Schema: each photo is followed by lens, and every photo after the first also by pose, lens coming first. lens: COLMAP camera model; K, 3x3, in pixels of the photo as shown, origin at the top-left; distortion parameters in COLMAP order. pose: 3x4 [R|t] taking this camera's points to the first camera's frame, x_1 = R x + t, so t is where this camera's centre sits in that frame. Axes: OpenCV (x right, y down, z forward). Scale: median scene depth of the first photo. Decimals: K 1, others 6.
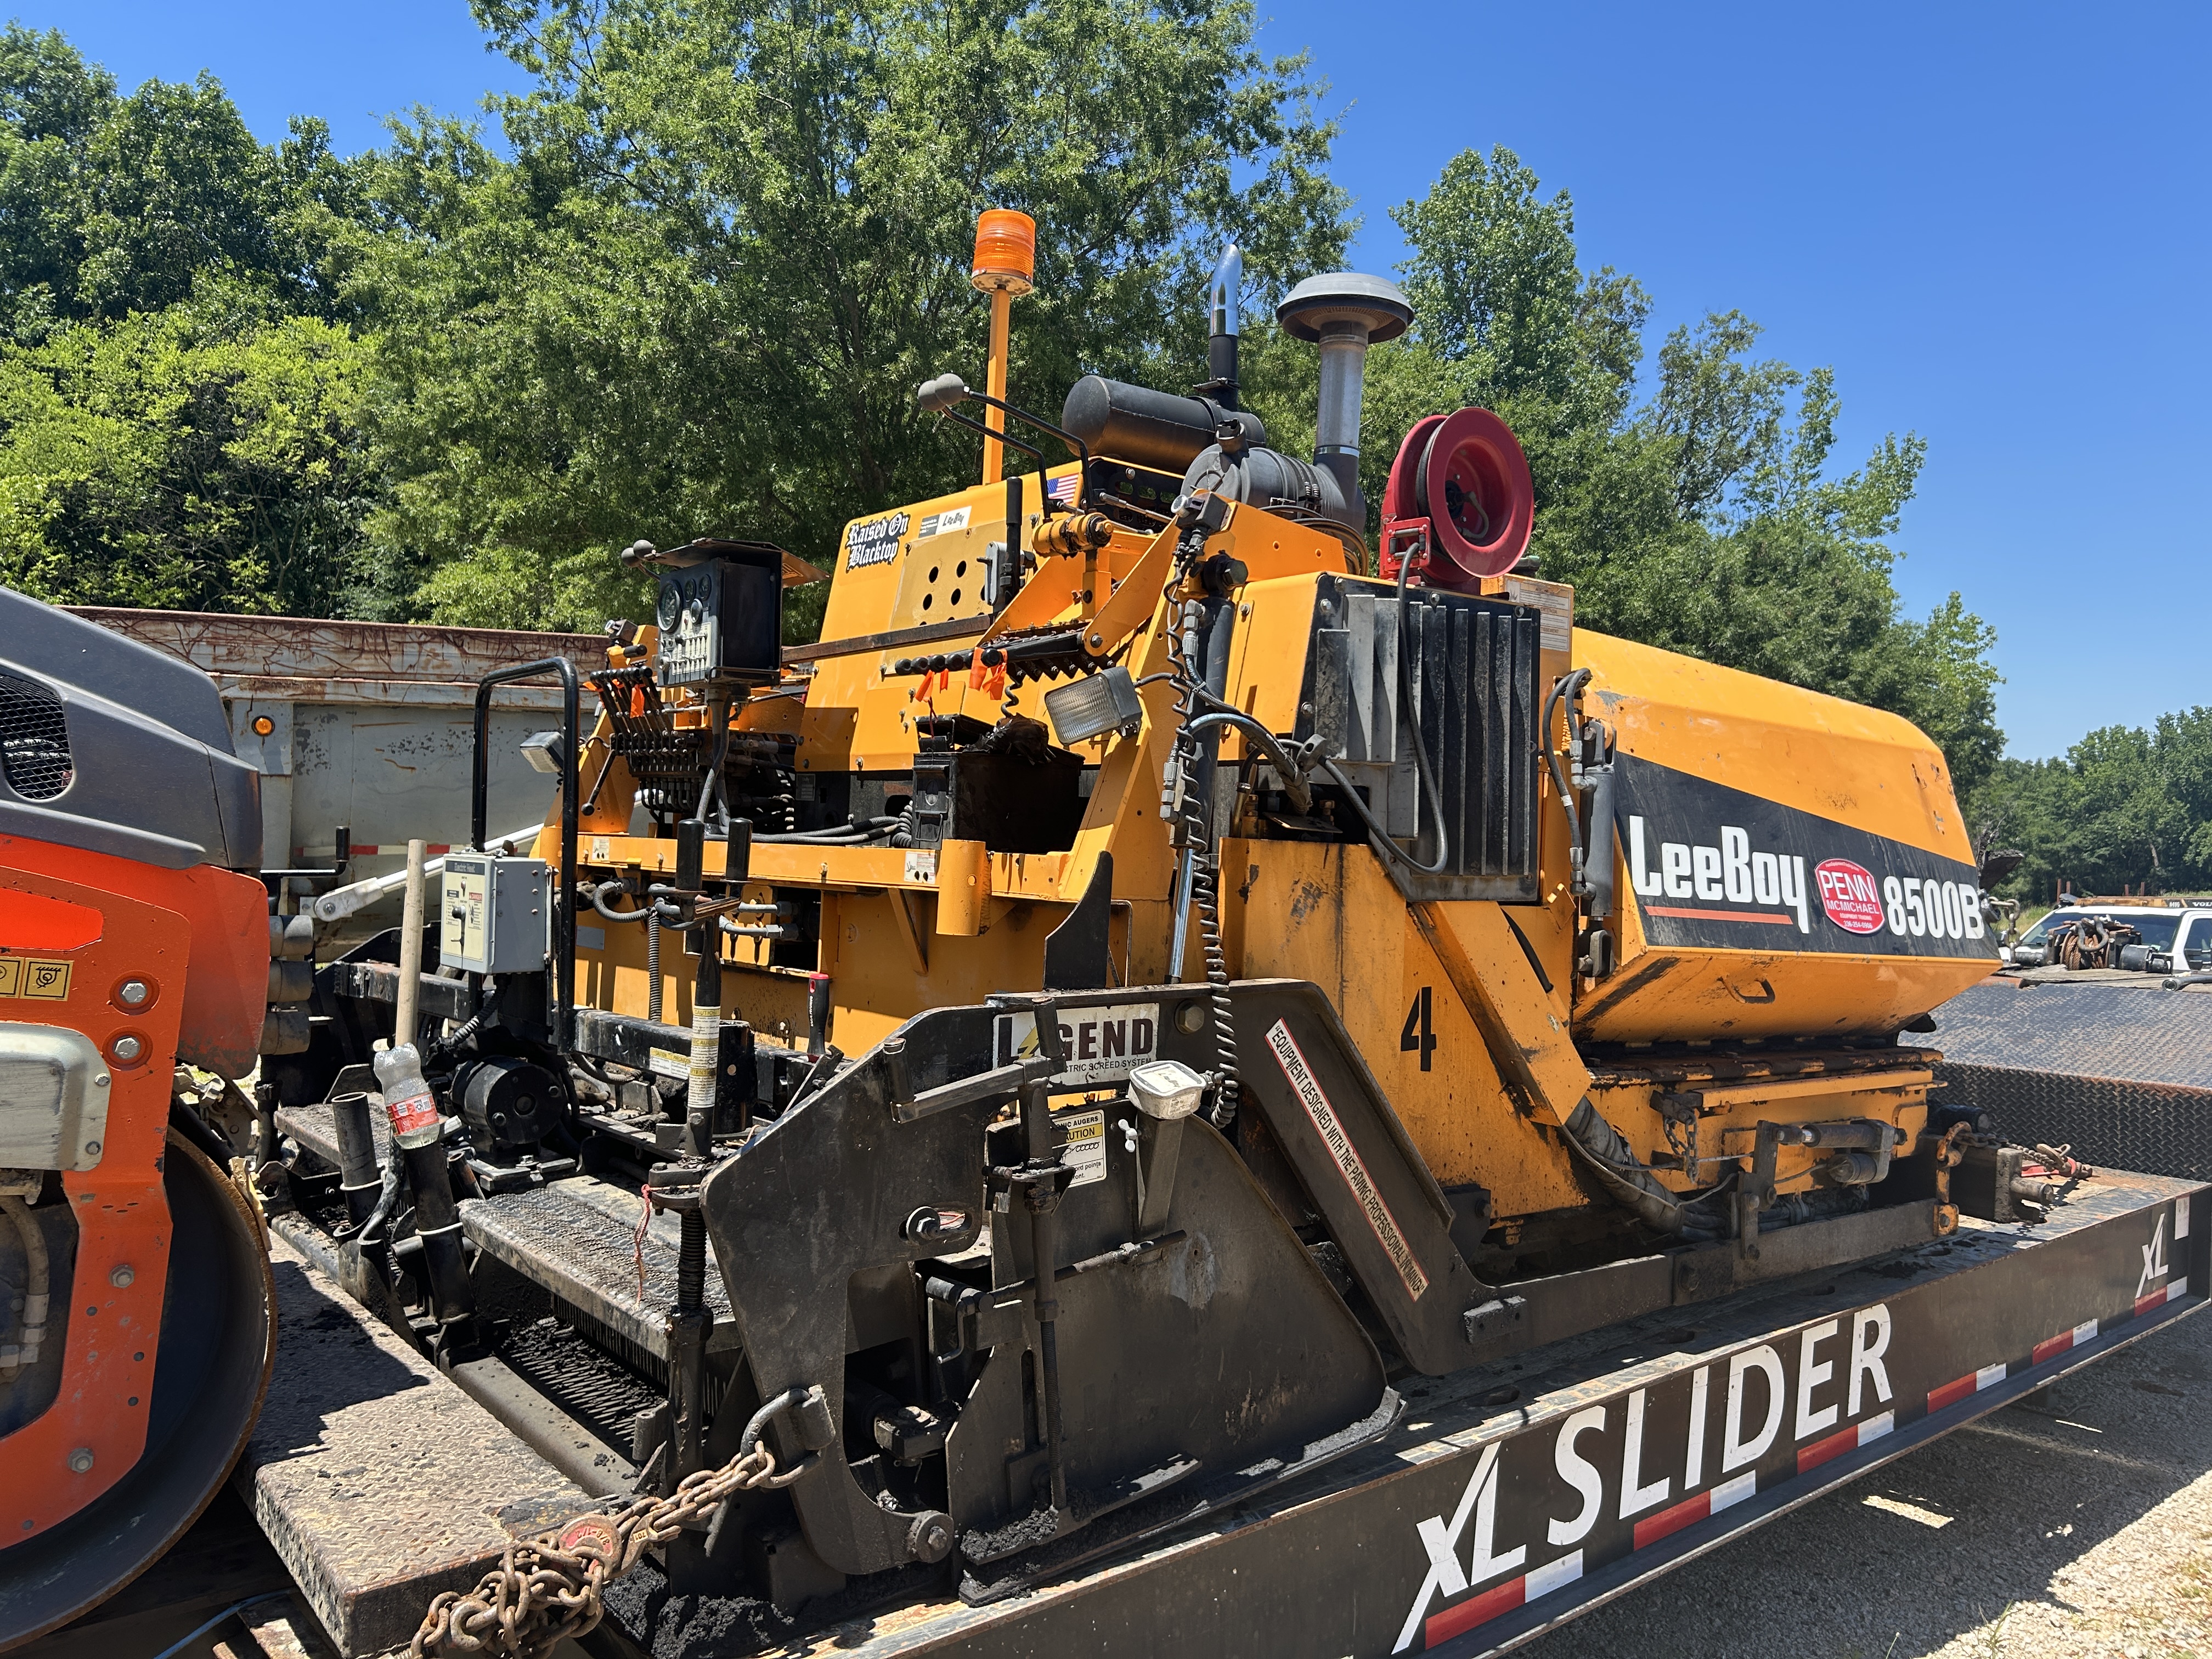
lens RADIAL K [[1677.9, 0, 1129.0], [0, 1677.9, 822.8], [0, 0, 1]] dist [0.007308, -0.004906]
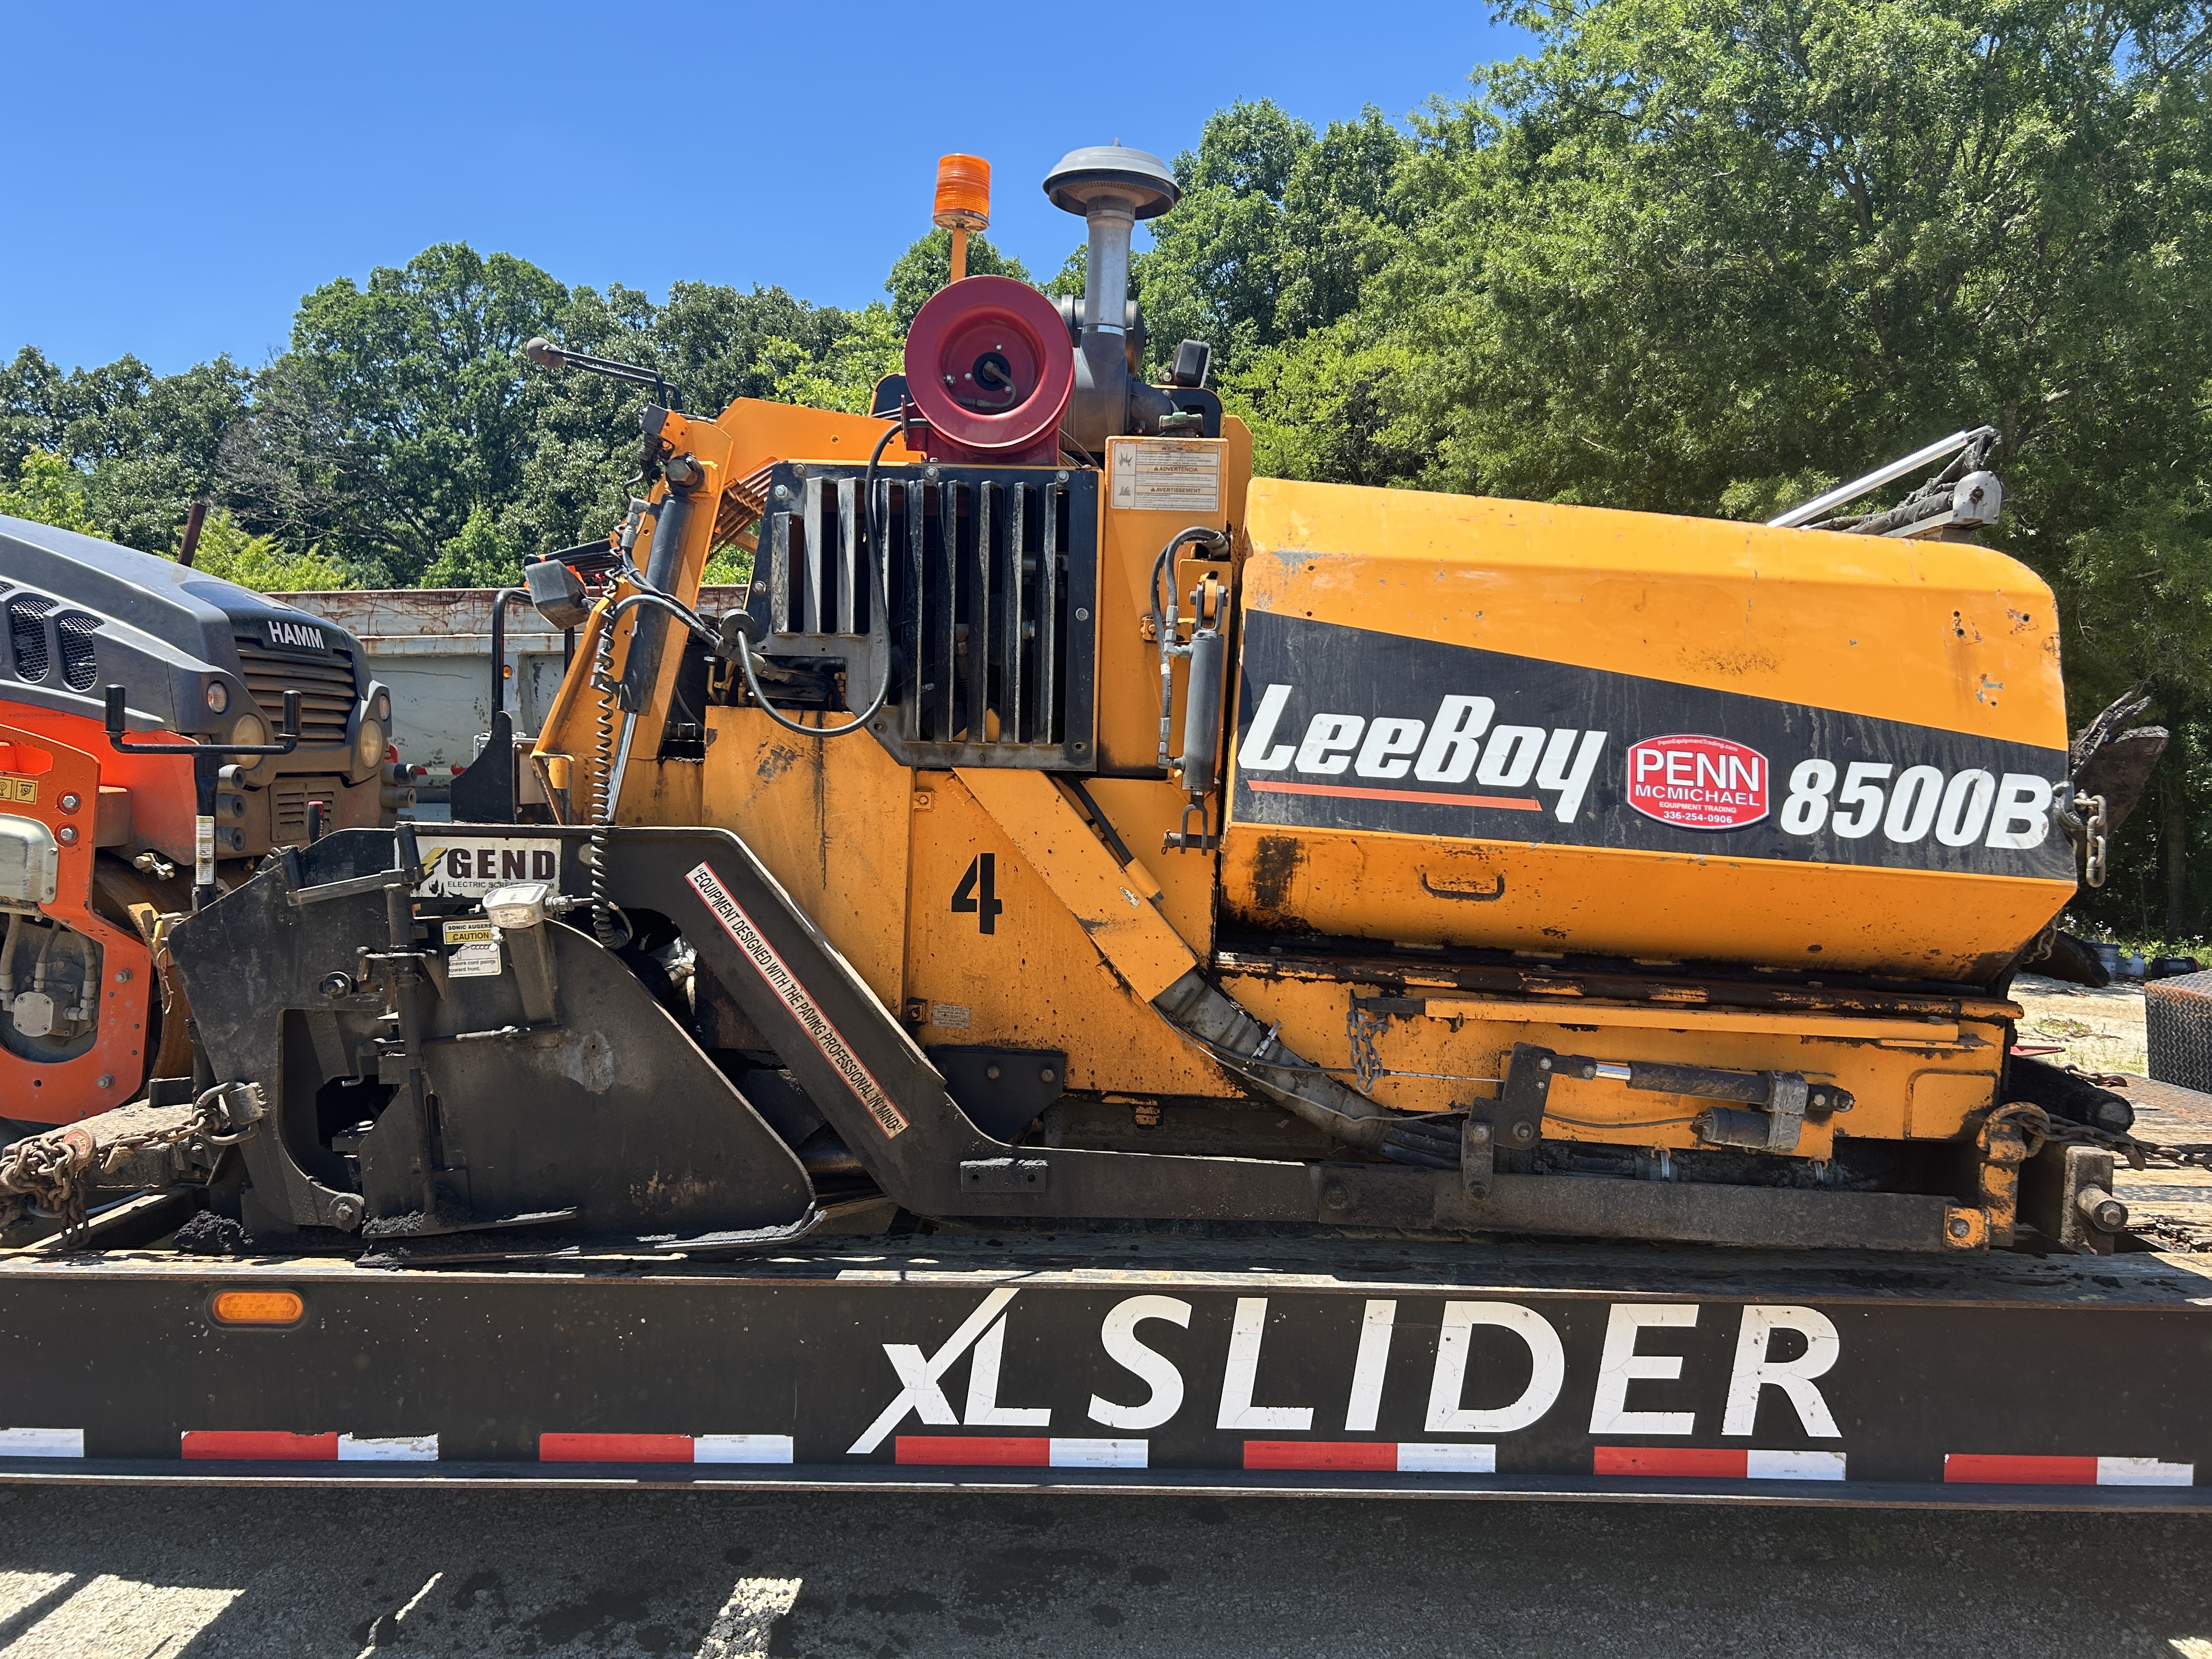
lens RADIAL K [[1655.9, 0, 1127.1], [0, 1655.9, 823.2], [0, 0, 1]] dist [0.064069, -0.082116]
pose [[0.759533, 0.019431, -0.650179, 0.874768], [0.001821, 0.999486, 0.031997, 0.044691], [0.650467, -0.025487, 0.759107, 0.267531]]
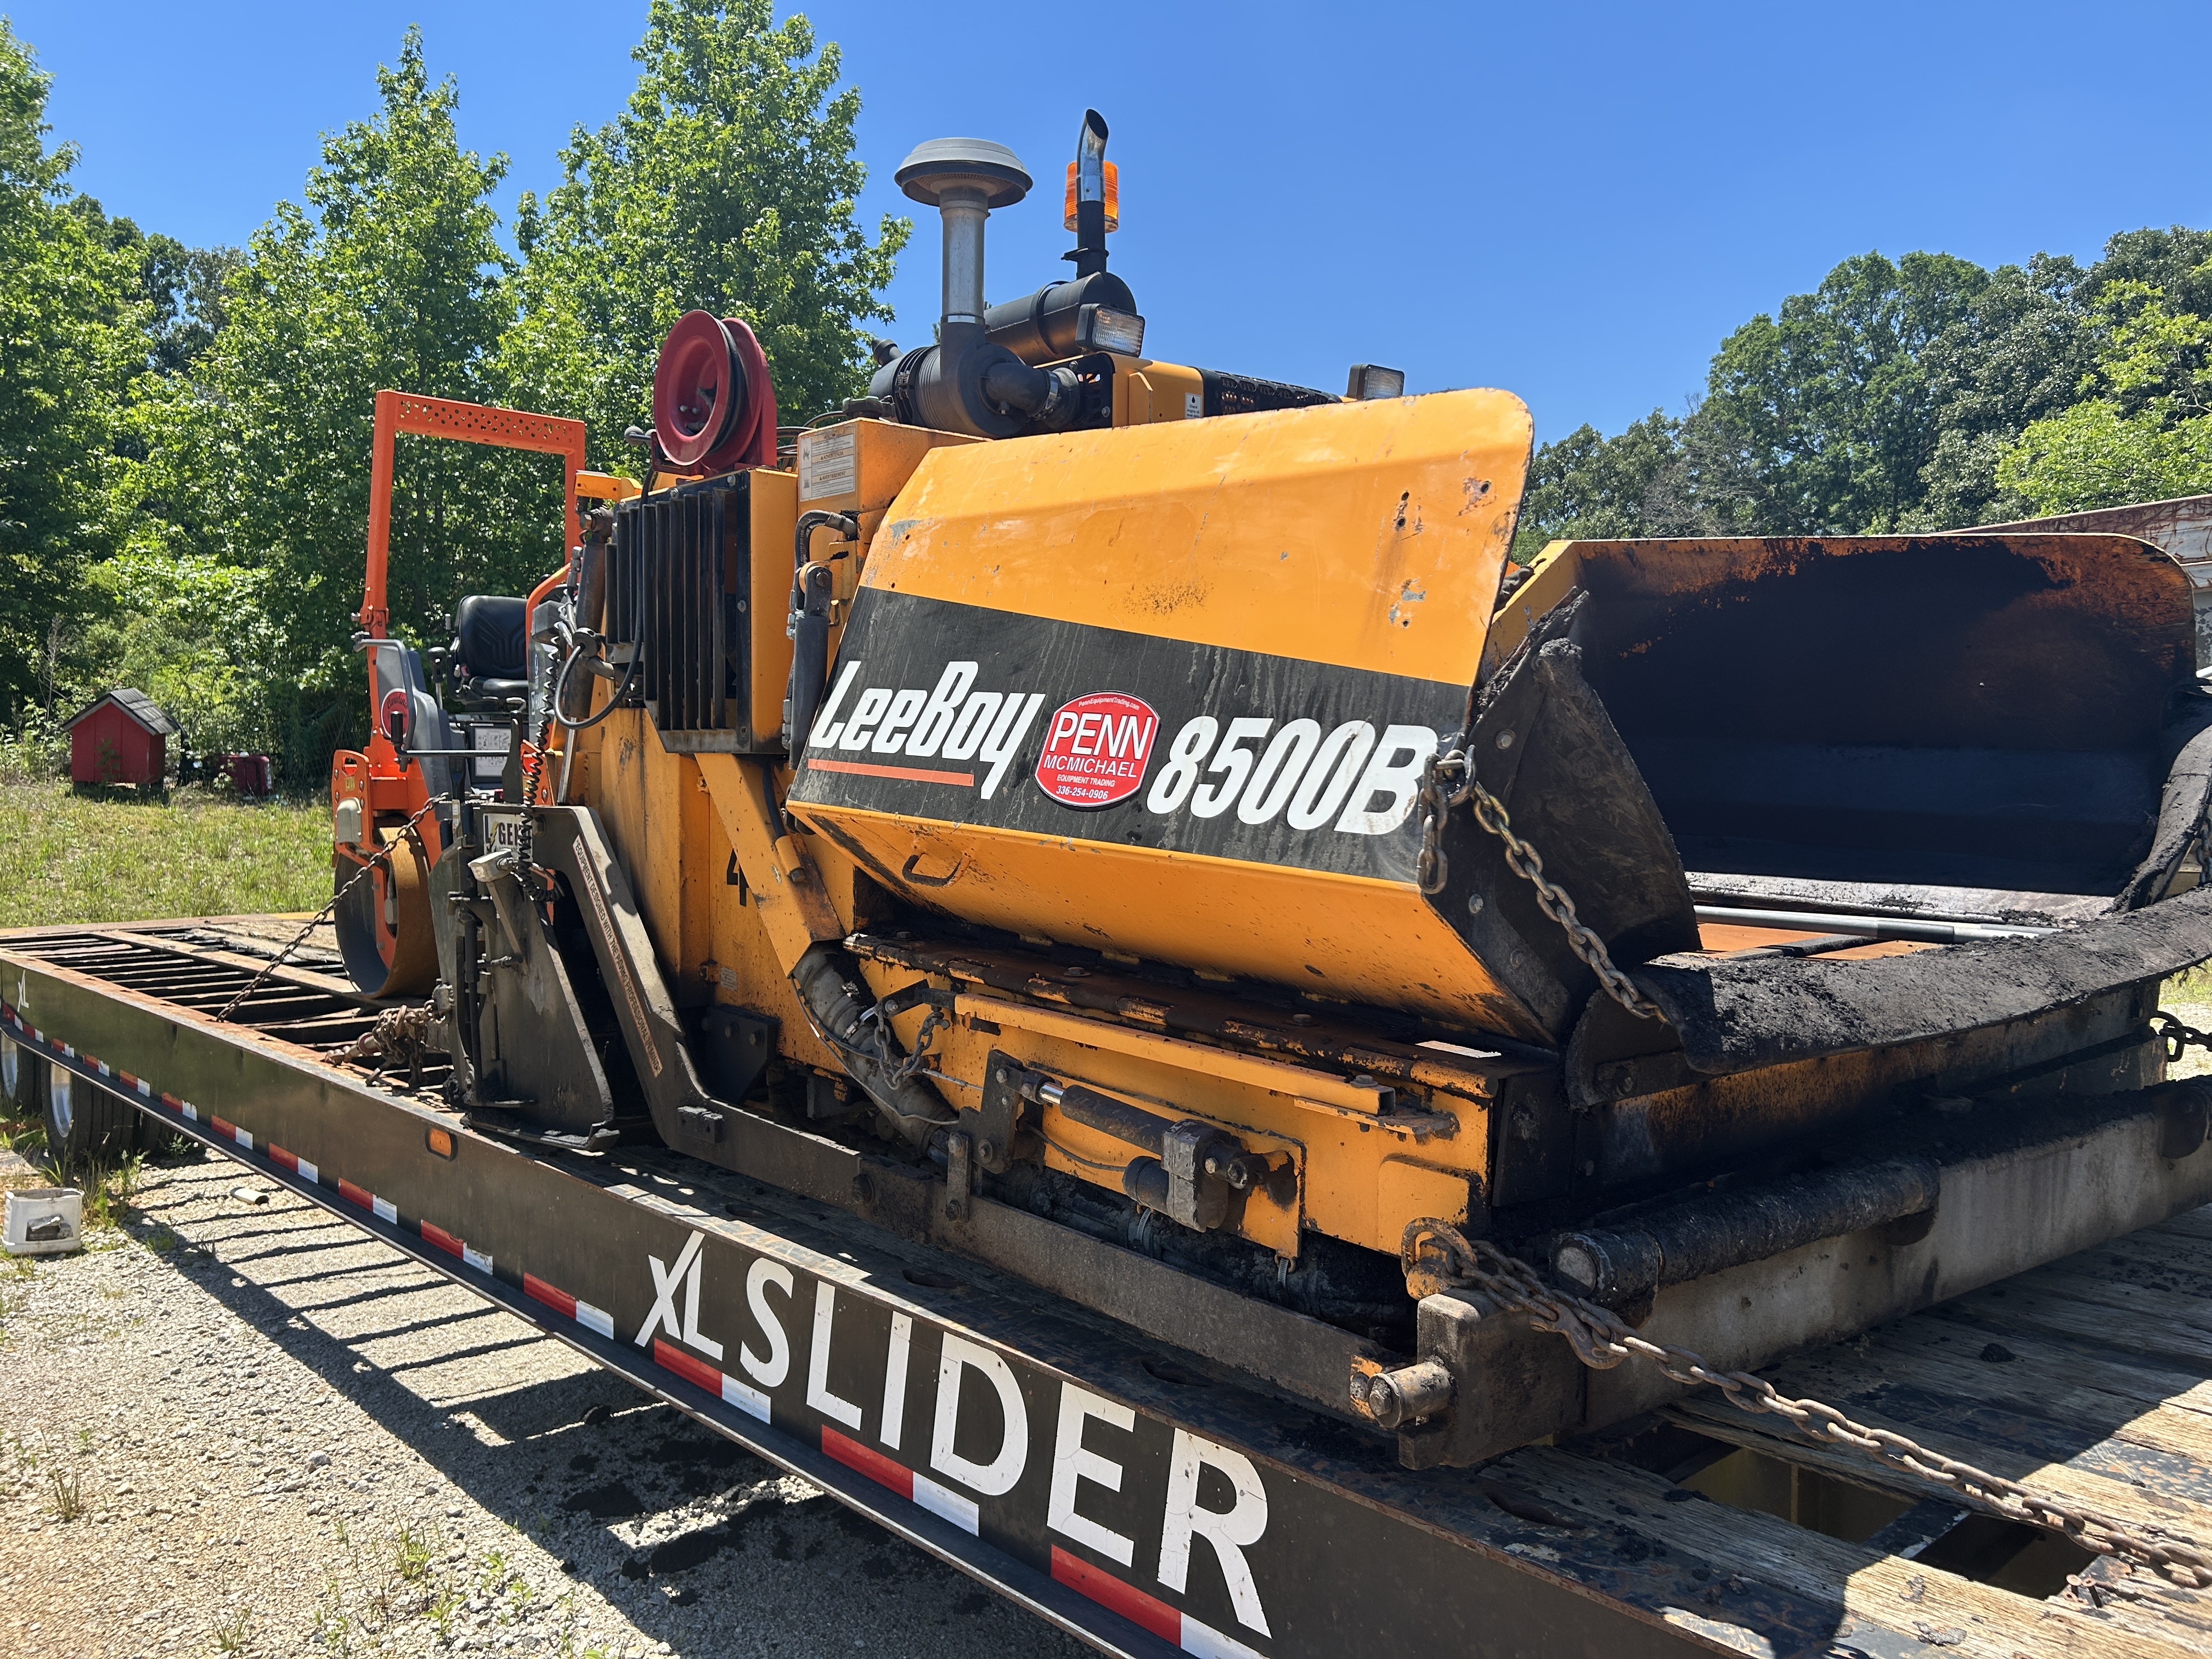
lens RADIAL K [[1655.9, 0, 1127.1], [0, 1655.9, 823.2], [0, 0, 1]] dist [0.064069, -0.082116]
pose [[0.037512, 0.015133, -0.999182, 1.262488], [0.009362, 0.999836, 0.015494, 0.074161], [0.999252, -0.009935, 0.037364, 1.171211]]
